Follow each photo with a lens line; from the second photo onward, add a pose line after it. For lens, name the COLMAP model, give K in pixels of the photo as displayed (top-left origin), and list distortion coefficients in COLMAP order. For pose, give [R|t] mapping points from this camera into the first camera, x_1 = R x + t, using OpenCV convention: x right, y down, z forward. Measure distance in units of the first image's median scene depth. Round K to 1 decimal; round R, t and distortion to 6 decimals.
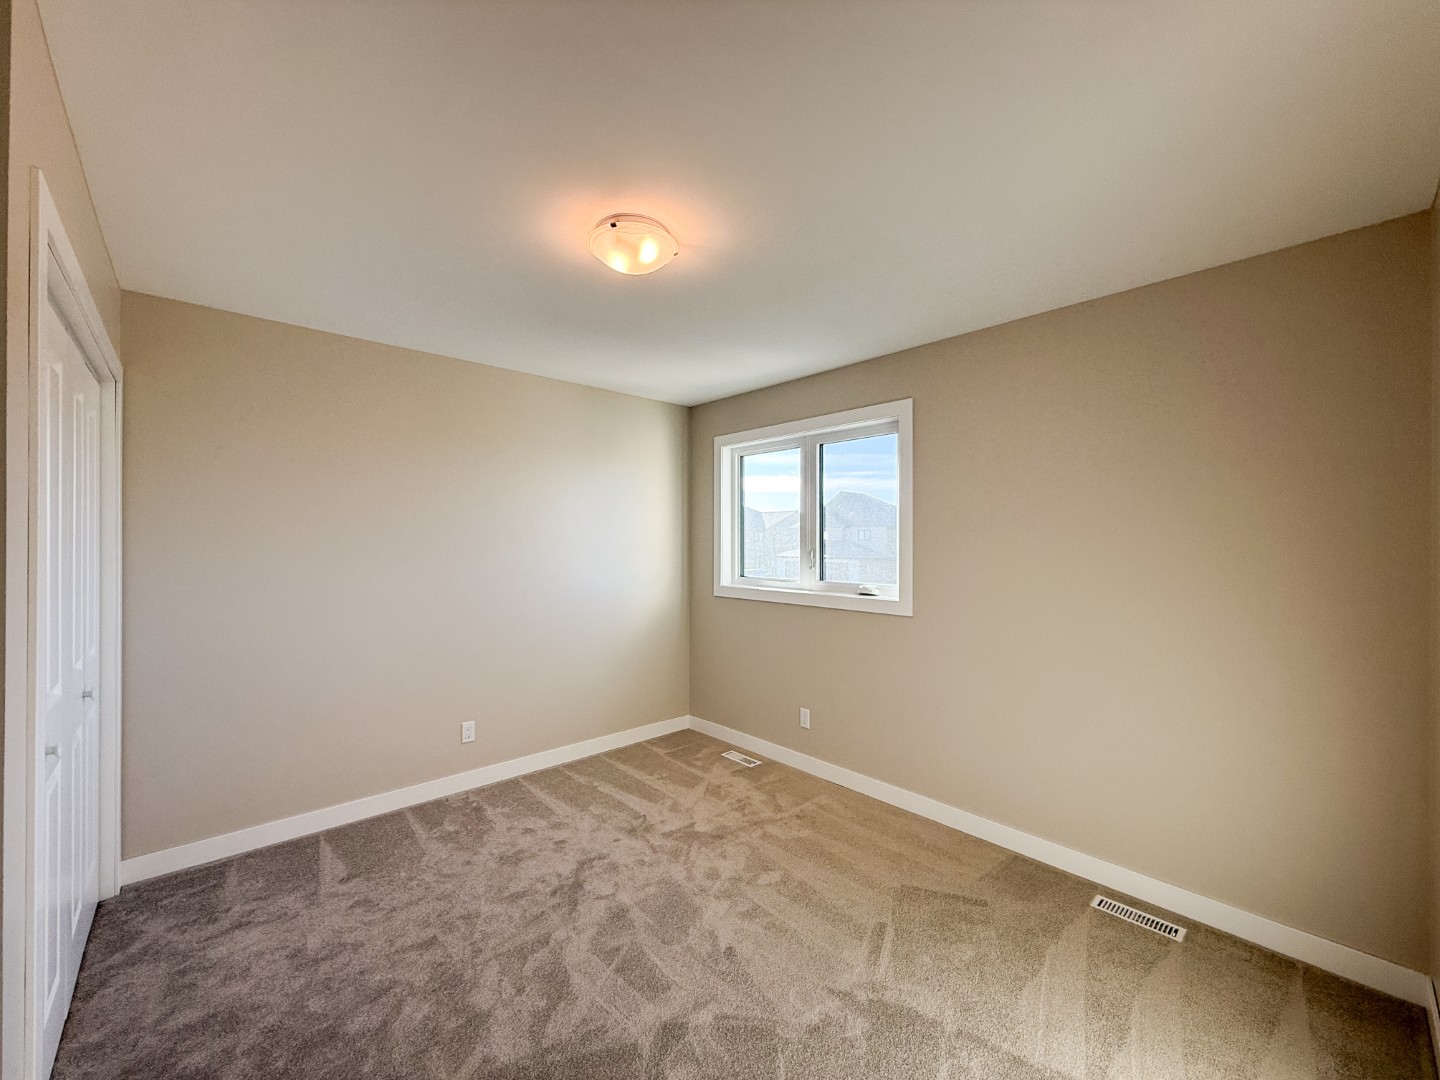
lens RADIAL K [[578.6, 0, 720.2], [0, 578.6, 538.6], [0, 0, 1]] dist [-0.001760, -0.000565]
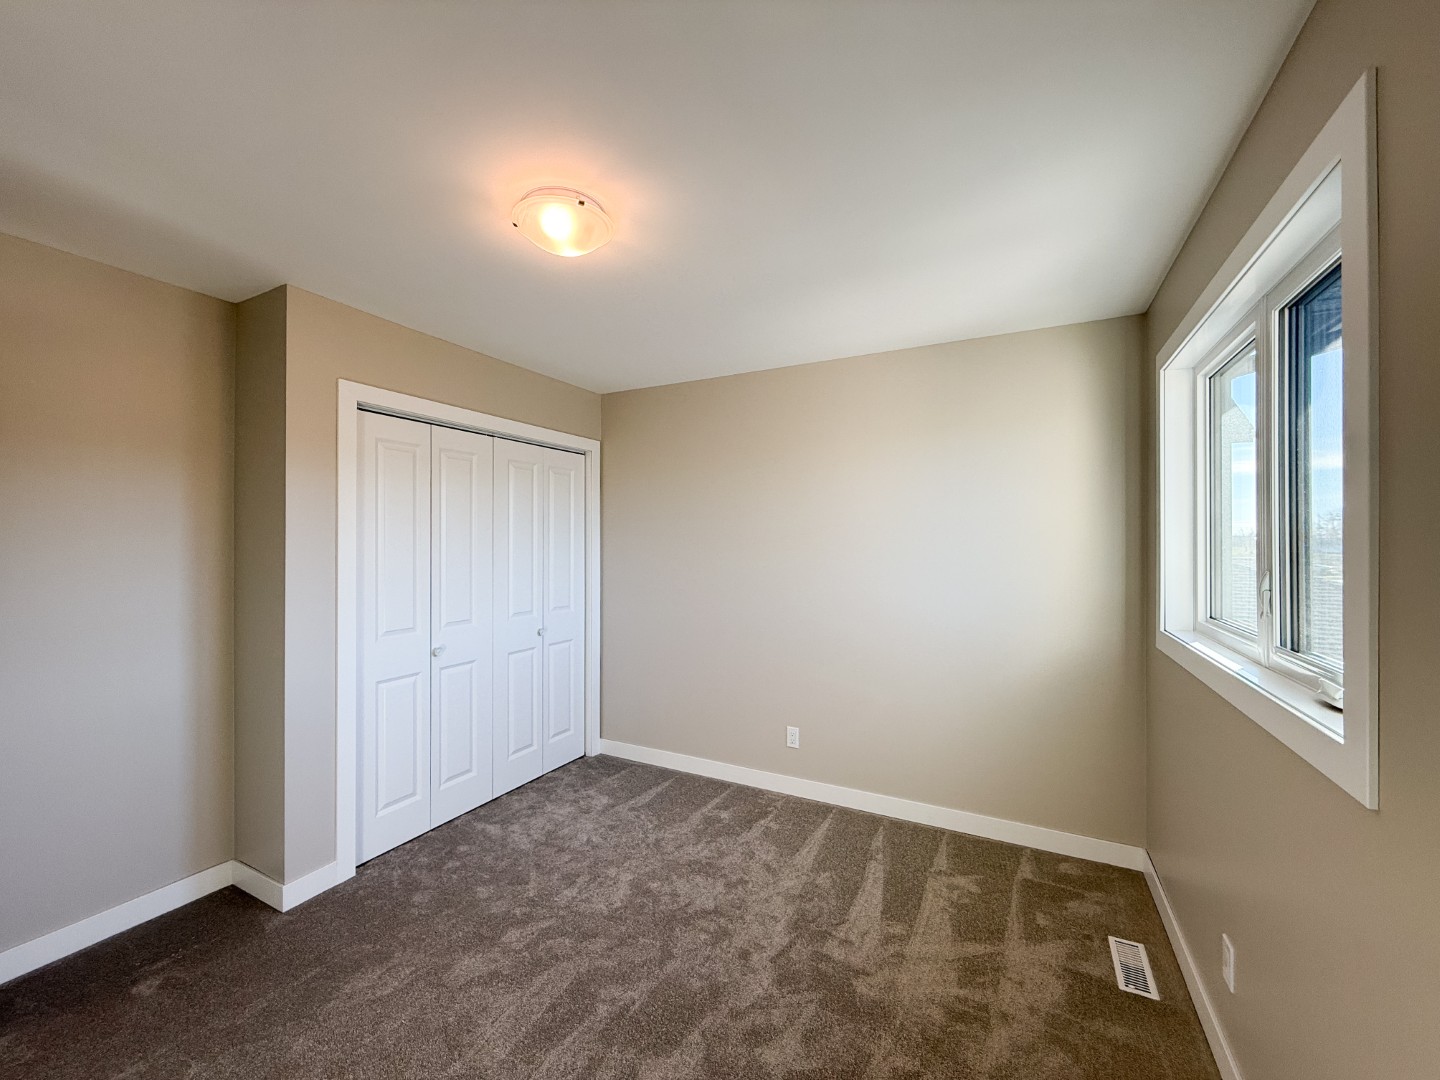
lens RADIAL K [[578.6, 0, 726.4], [0, 578.6, 539.1], [0, 0, 1]] dist [-0.001760, -0.000565]
pose [[0.339801, -0.006735, -0.940473, 0.496033], [-0.000478, 0.999973, -0.007334, -0.000725], [0.940497, 0.002942, 0.339788, 0.586157]]
